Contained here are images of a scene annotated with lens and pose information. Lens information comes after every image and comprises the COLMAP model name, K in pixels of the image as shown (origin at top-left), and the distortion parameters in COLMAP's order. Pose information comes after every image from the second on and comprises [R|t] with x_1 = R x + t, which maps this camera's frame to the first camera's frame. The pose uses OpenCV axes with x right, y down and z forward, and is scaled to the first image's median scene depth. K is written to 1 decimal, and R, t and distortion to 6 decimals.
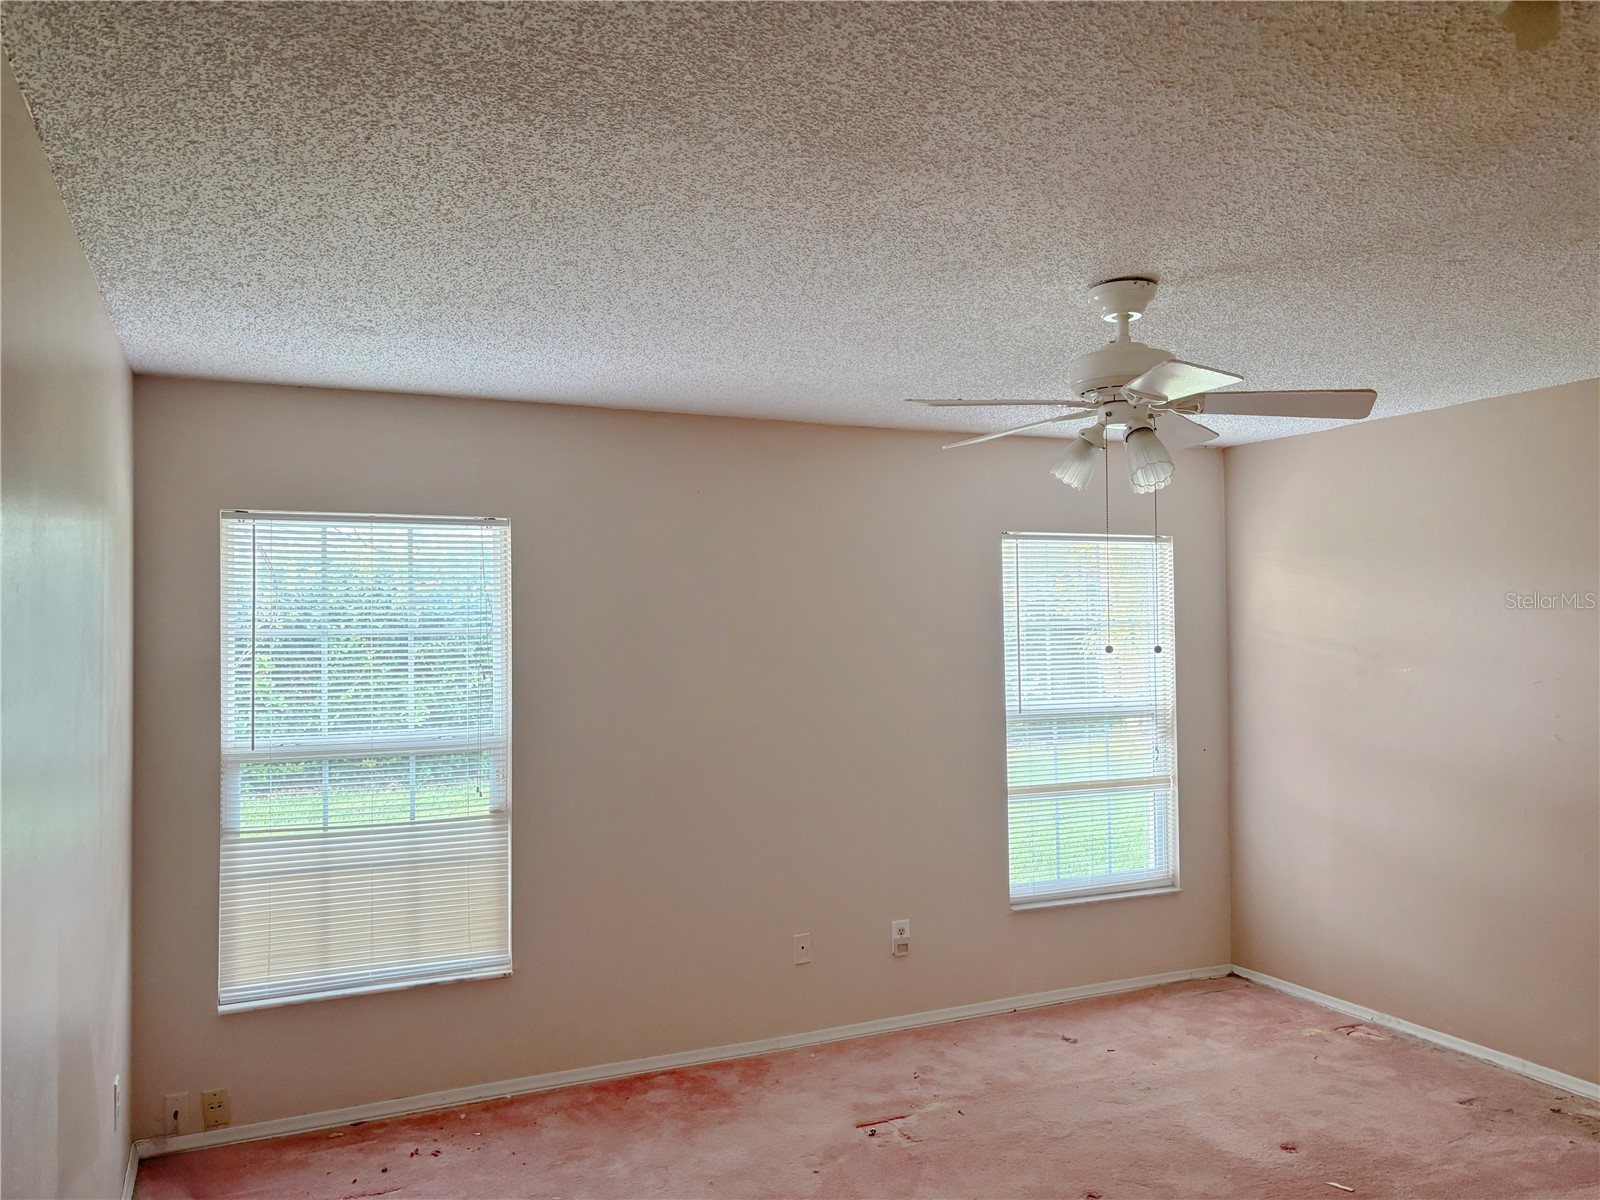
lens RADIAL K [[1212.8, 0, 798.7], [0, 1212.8, 608.8], [0, 0, 1]] dist [0.056544, -0.055580]
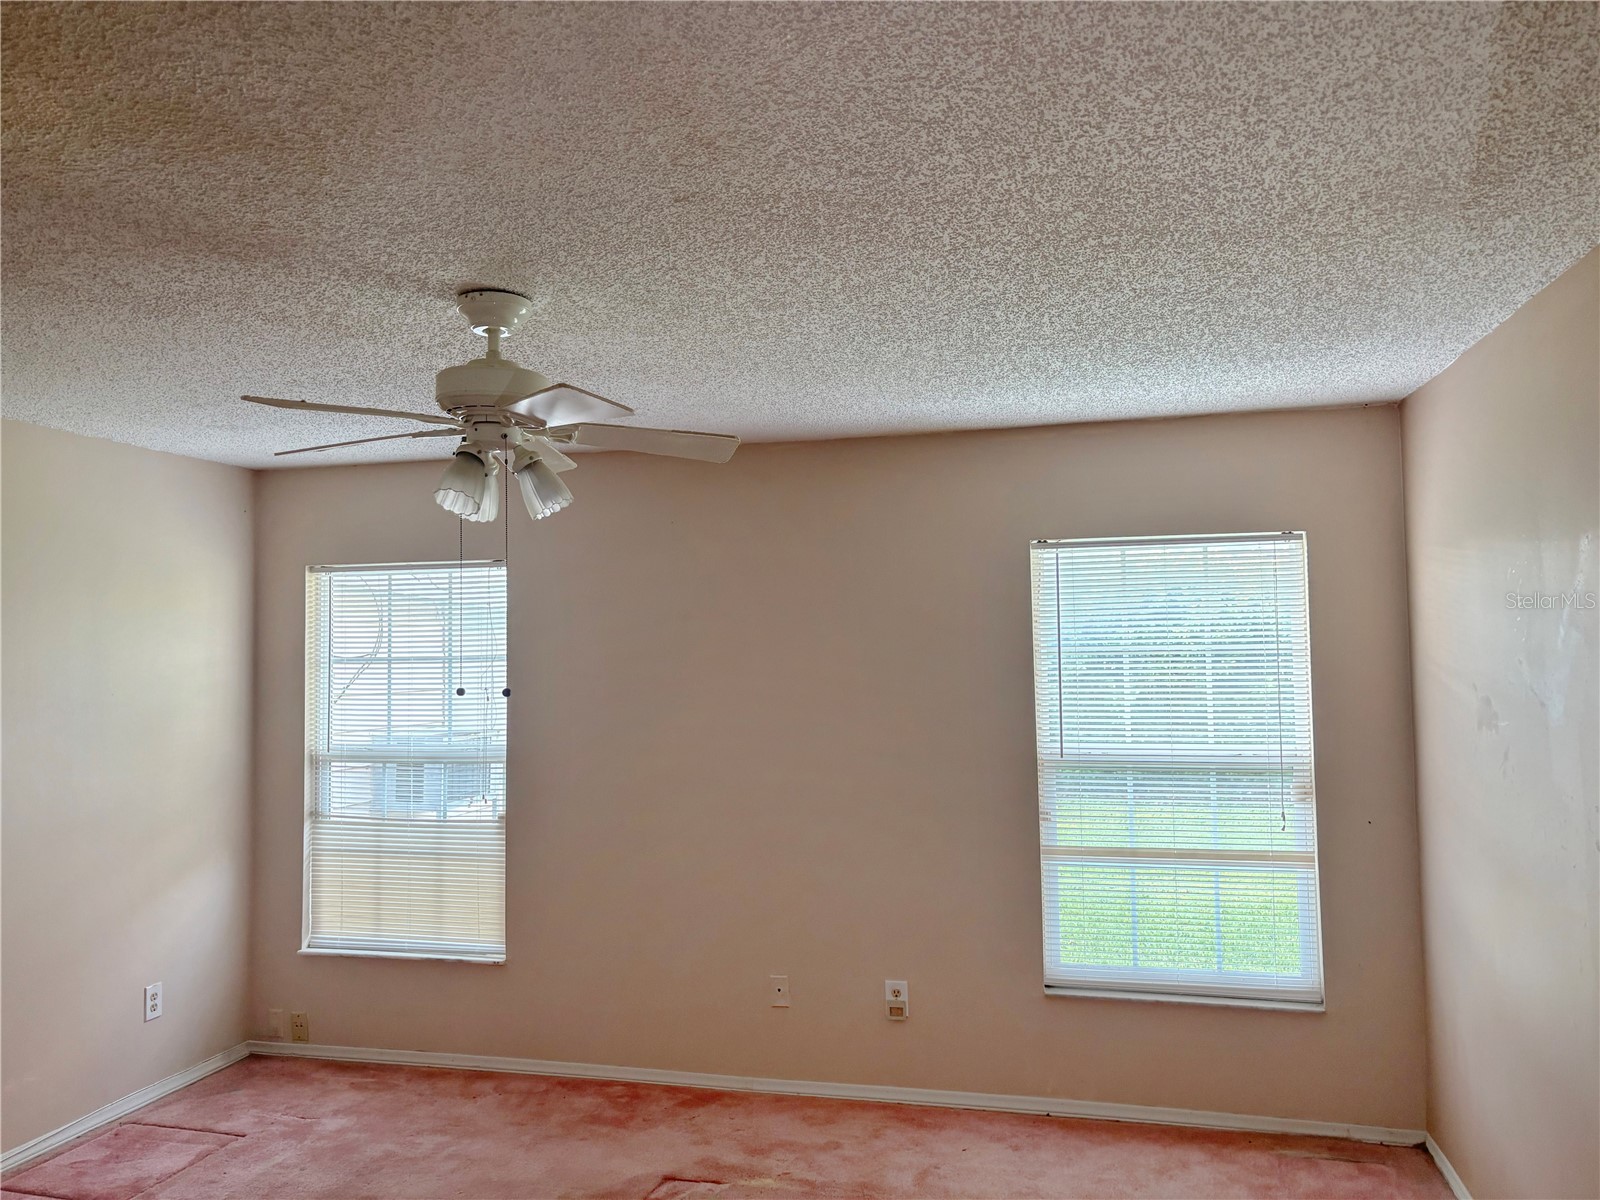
lens RADIAL K [[1212.8, 0, 866.1], [0, 1212.8, 596.5], [0, 0, 1]] dist [0.056544, -0.055580]
pose [[0.781166, -0.026832, -0.623747, 0.722814], [0.012097, 0.999539, -0.027847, -0.004446], [0.624207, 0.014207, 0.781130, 0.311681]]
